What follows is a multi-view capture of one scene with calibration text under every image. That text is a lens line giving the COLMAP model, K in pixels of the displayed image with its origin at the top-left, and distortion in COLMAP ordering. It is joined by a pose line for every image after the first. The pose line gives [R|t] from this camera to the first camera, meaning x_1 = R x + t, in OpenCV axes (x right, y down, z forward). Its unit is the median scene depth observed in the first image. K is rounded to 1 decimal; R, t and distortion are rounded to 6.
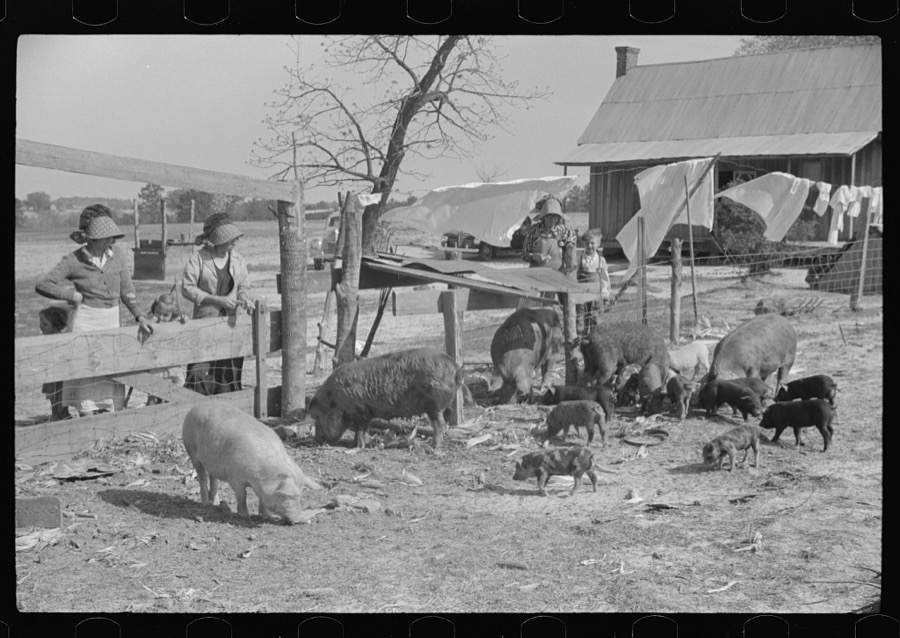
lens RADIAL K [[1289.1, 0, 450.0], [0, 1289.1, 319.0], [0, 0, 1]] dist [0.045485, 0.013539]
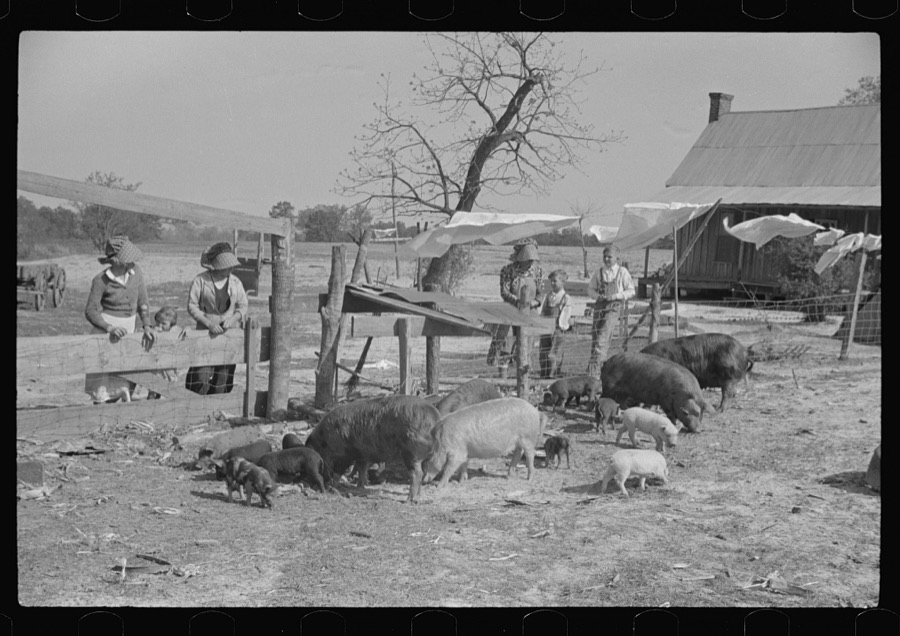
lens RADIAL K [[1289.1, 0, 450.0], [0, 1289.1, 318.0], [0, 0, 1]] dist [0.045485, 0.013539]
pose [[0.993571, 0.055100, -0.098894, 0.124350], [-0.057303, 0.998165, -0.019577, -0.000915], [0.097634, 0.025118, 0.994905, -0.130852]]
